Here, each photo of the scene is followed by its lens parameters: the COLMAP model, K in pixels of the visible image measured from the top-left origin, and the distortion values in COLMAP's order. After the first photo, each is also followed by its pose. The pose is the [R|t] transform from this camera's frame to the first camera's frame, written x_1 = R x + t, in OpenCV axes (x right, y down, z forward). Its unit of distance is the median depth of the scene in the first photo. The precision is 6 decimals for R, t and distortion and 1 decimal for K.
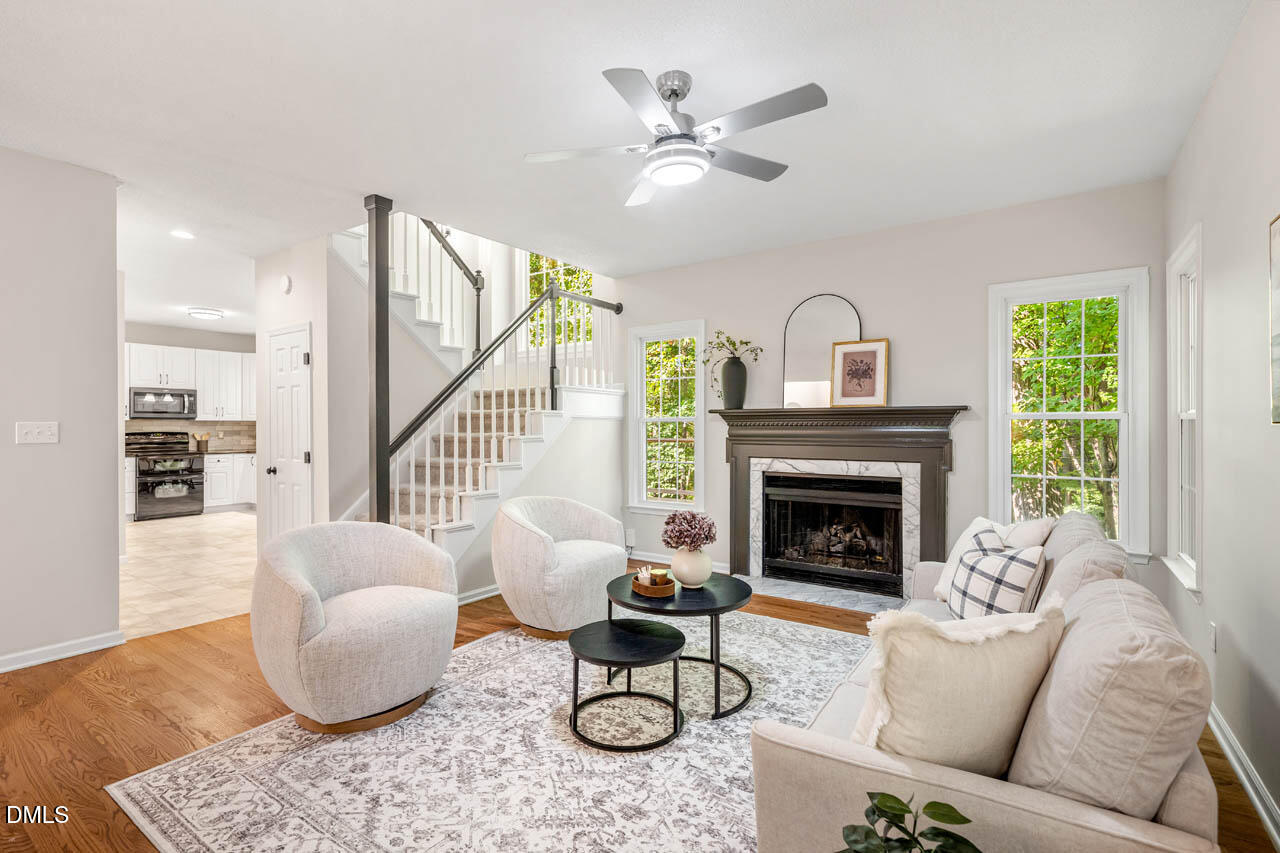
lens RADIAL K [[618.5, 0, 630.6], [0, 618.5, 429.3], [0, 0, 1]] dist [0.002192, -0.000187]
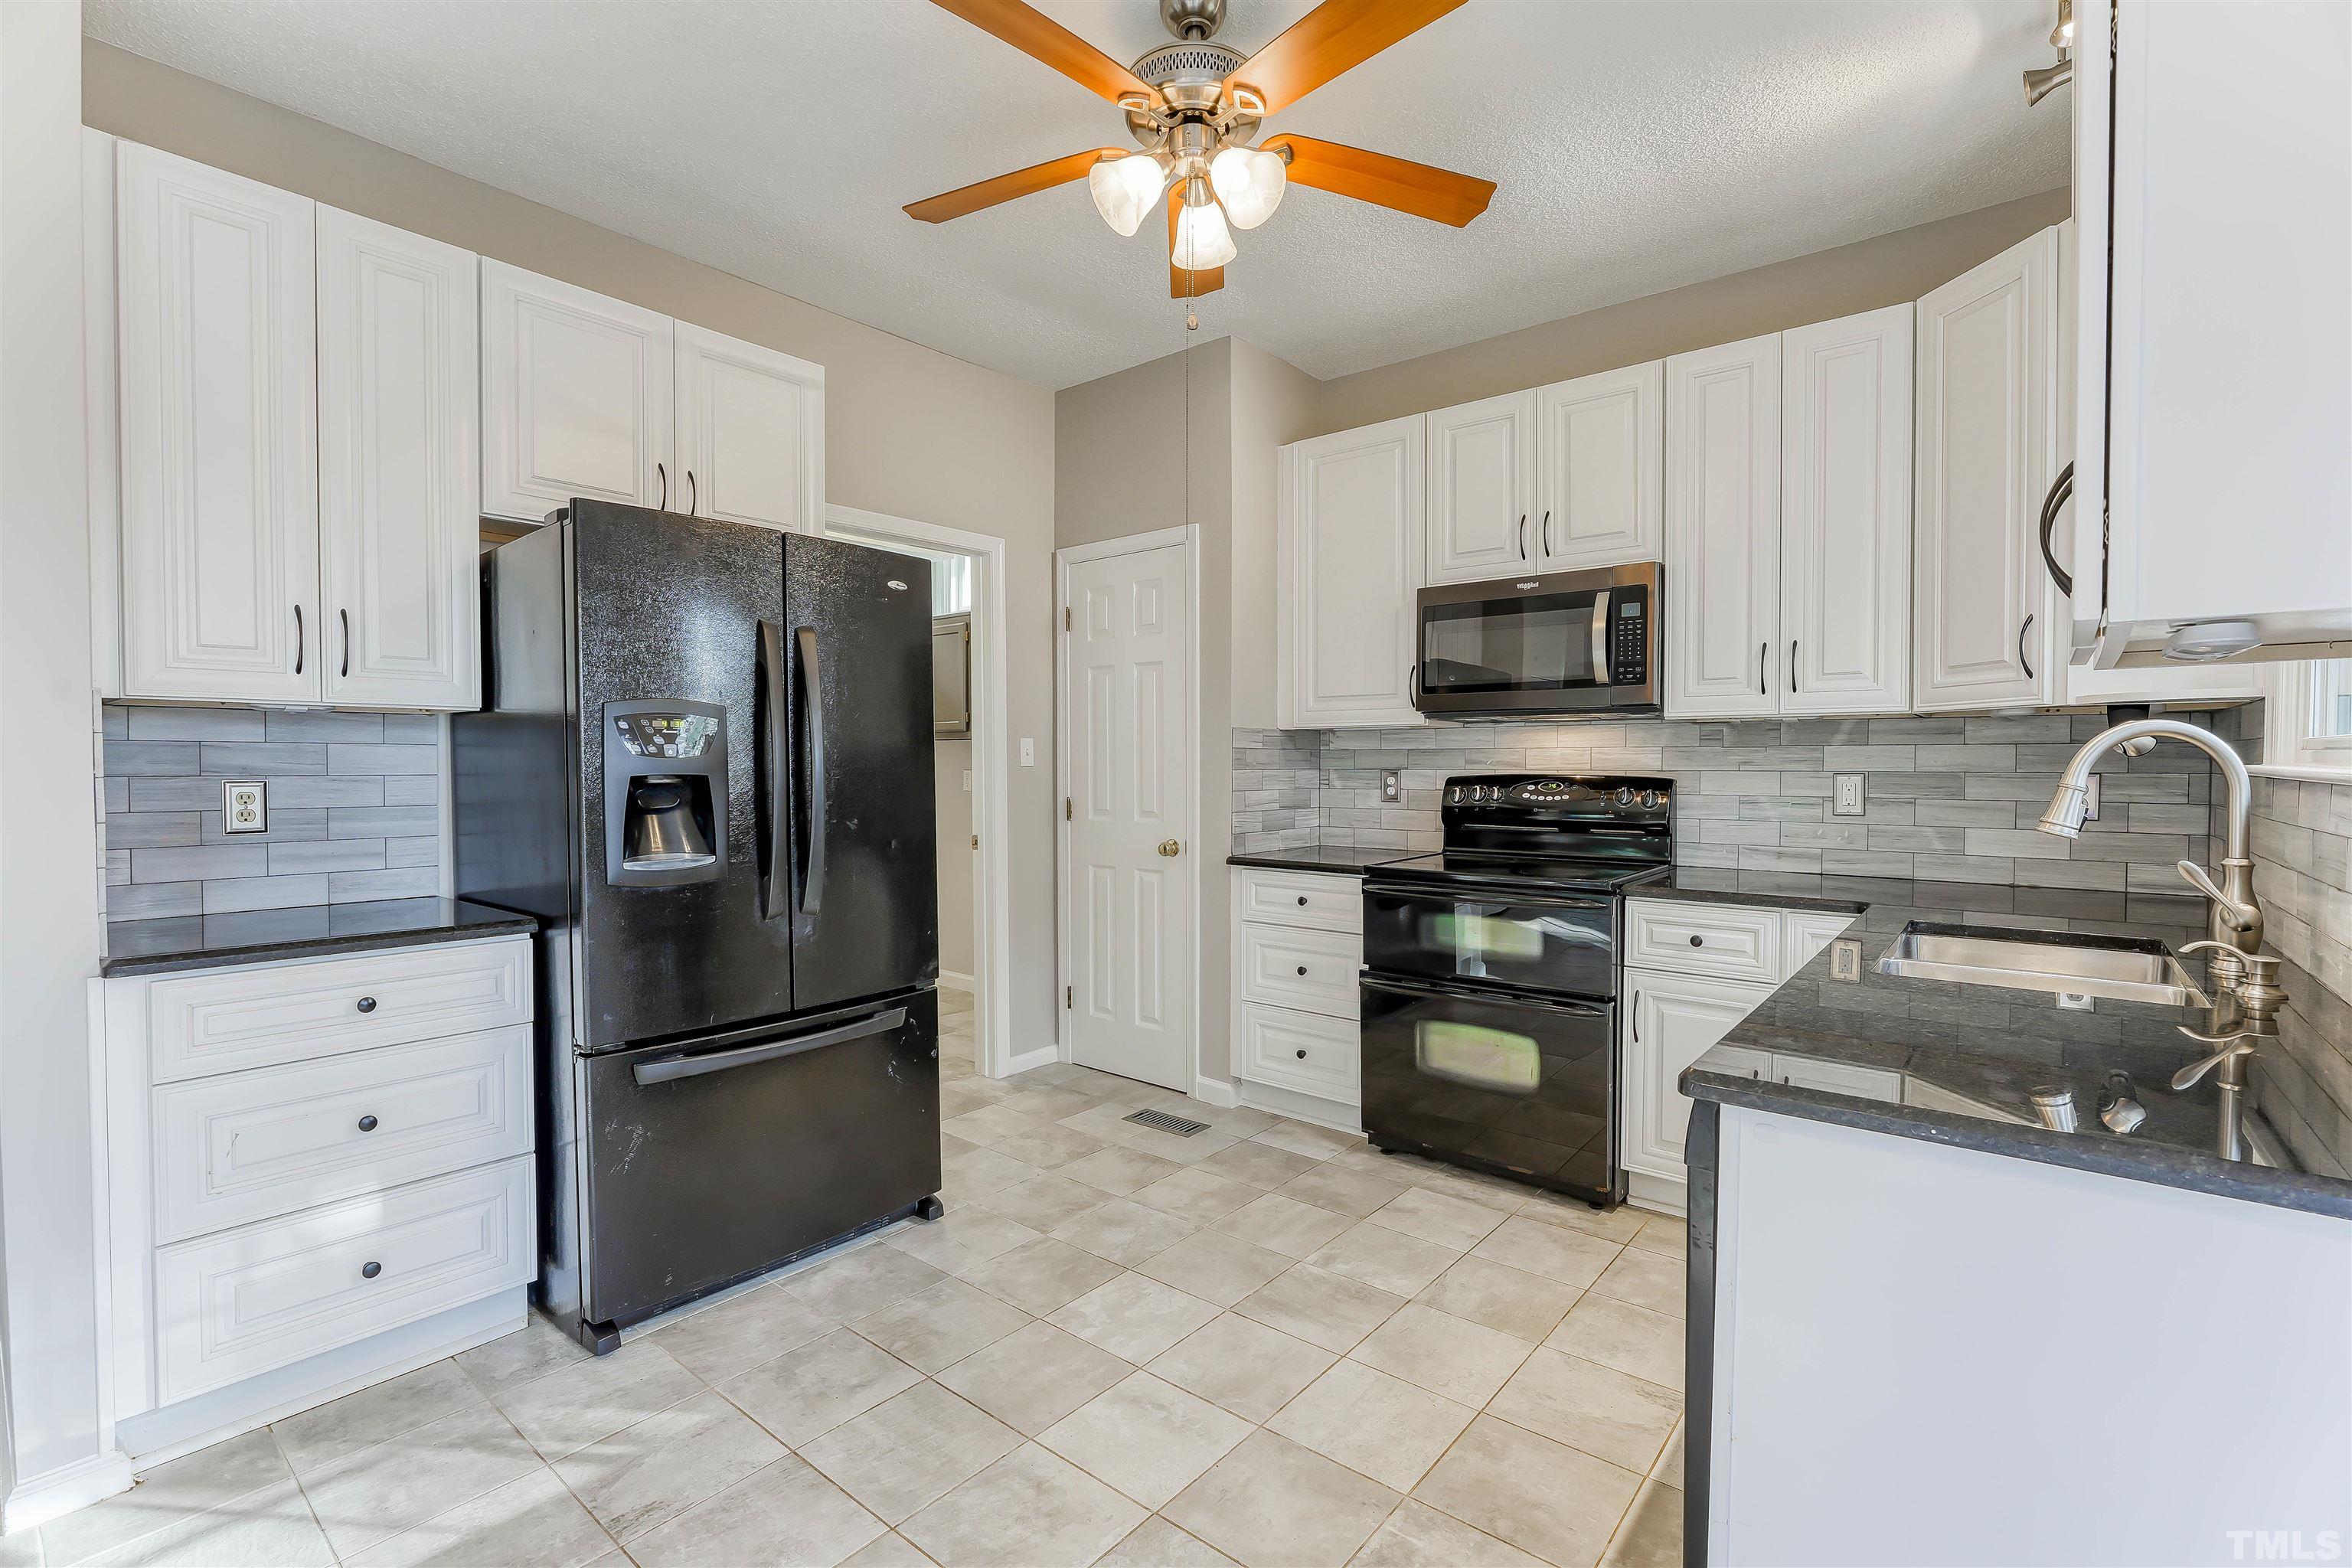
lens RADIAL K [[1053.8, 0, 1172.5], [0, 1053.8, 783.6], [0, 0, 1]] dist [-0.018737, 0.003173]
pose [[-0.048526, 0.019908, -0.998624, -0.362418], [0.002794, 0.999800, 0.019796, -0.000627], [0.998818, -0.001829, -0.048572, 0.869550]]
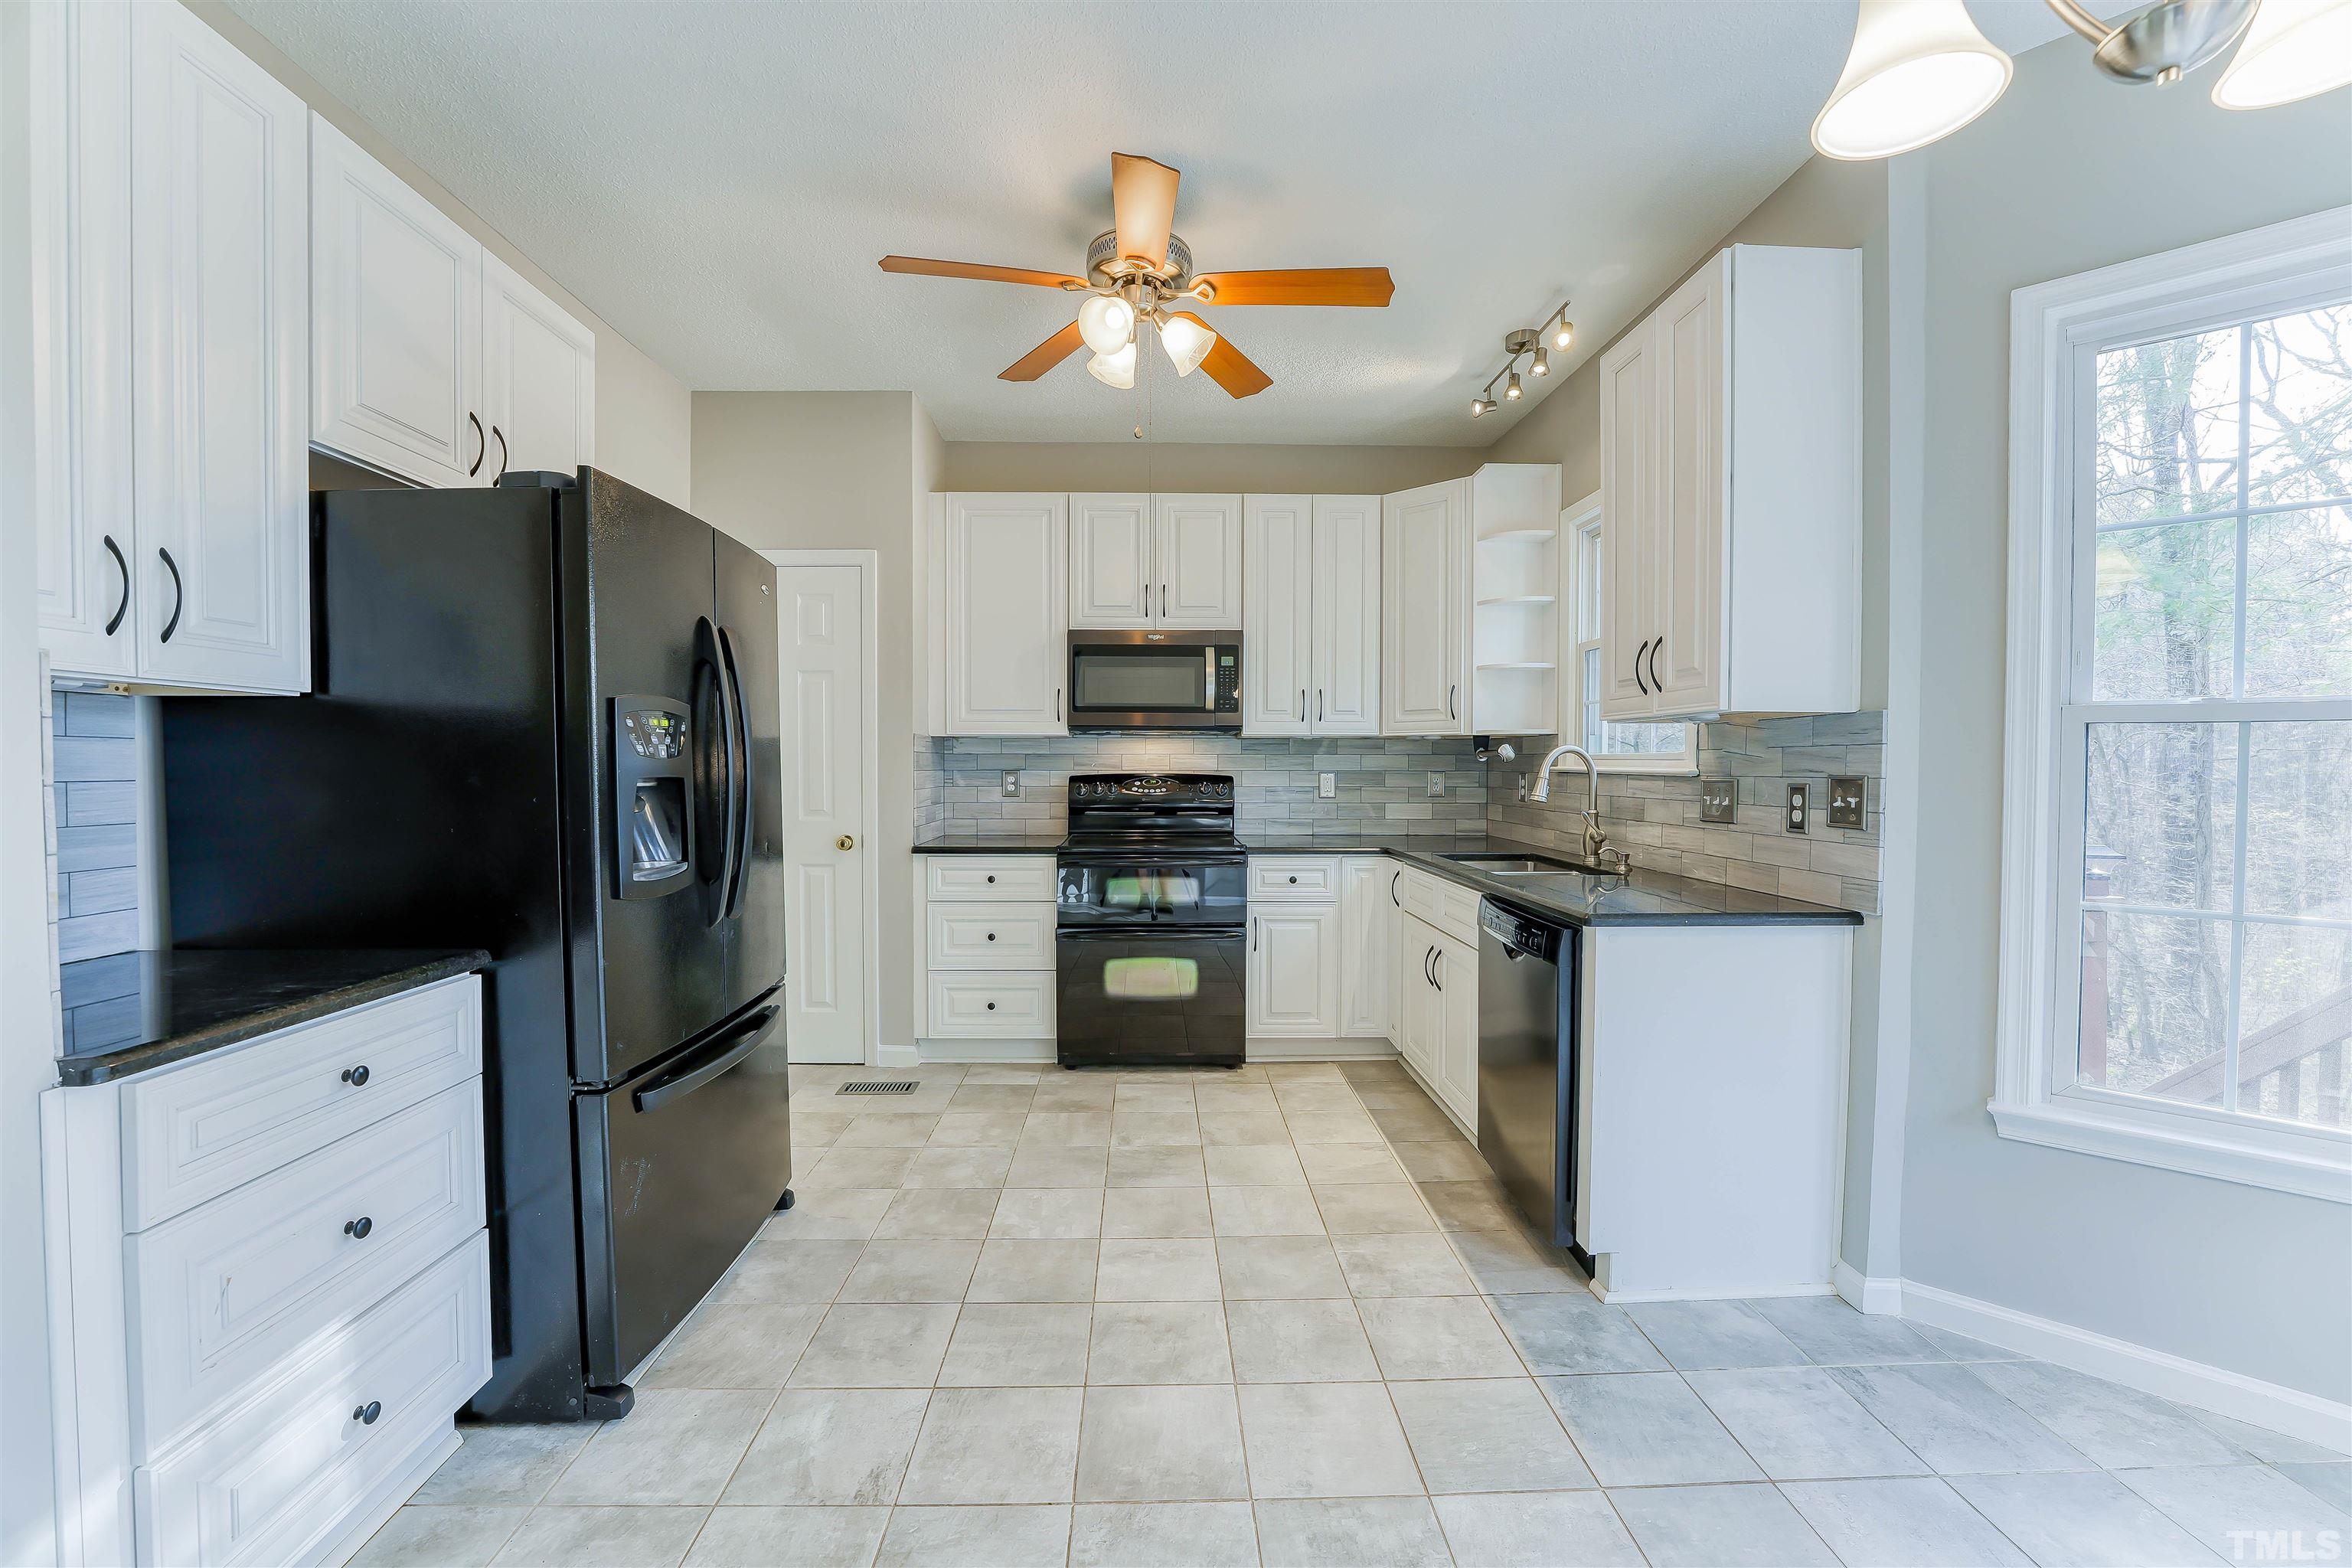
lens RADIAL K [[949.6, 0, 1166.7], [0, 949.6, 786.3], [0, 0, 1]] dist [-0.026848, 0.003365]
pose [[0.619041, 0.018085, -0.785150, -0.372348], [0.000886, 0.999718, 0.023727, -0.000929], [0.785358, -0.015384, 0.618851, 0.698538]]
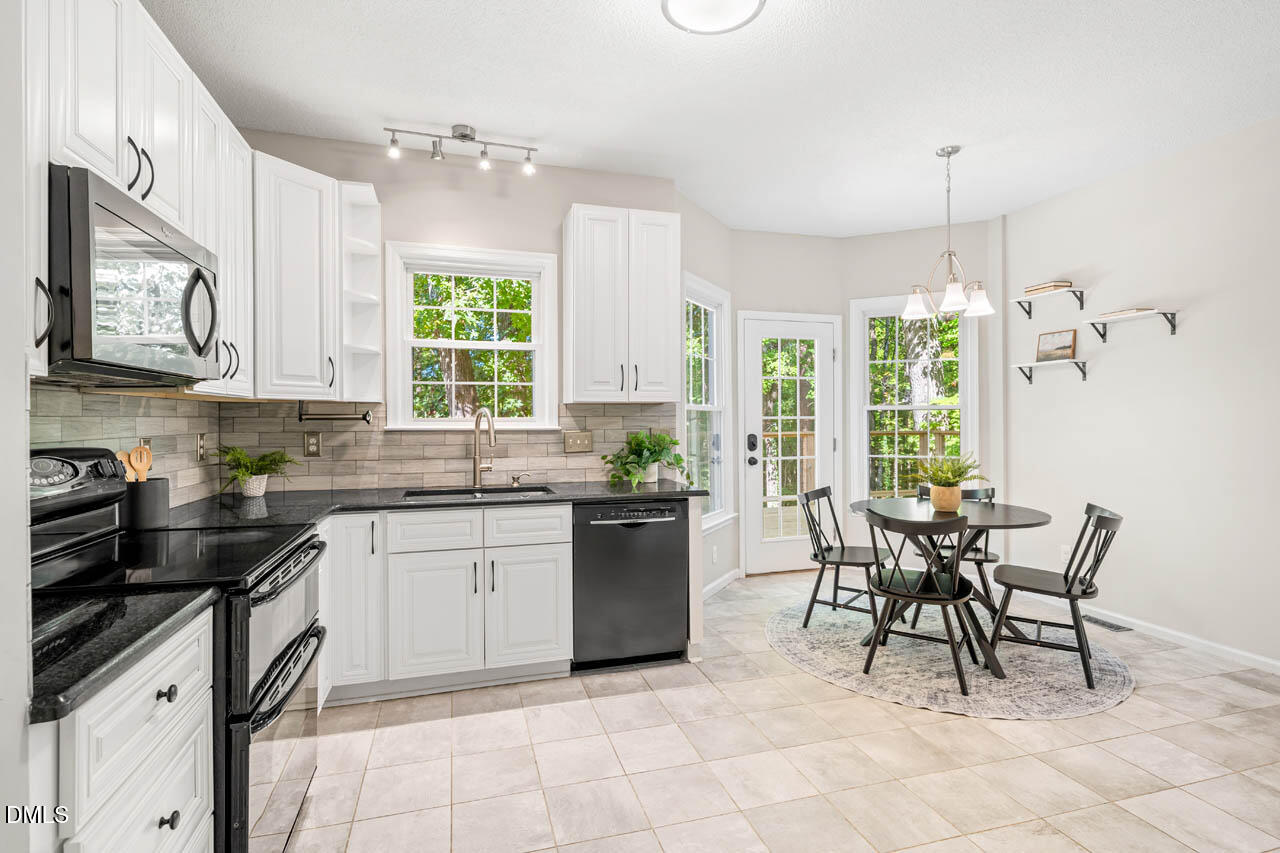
lens RADIAL K [[618.5, 0, 635.8], [0, 618.5, 421.6], [0, 0, 1]] dist [0.002192, -0.000187]
pose [[0.598764, -0.007727, 0.800888, -0.795521], [0.002603, 0.999967, 0.007702, -0.005177], [-0.800921, -0.002527, 0.598764, 0.747877]]
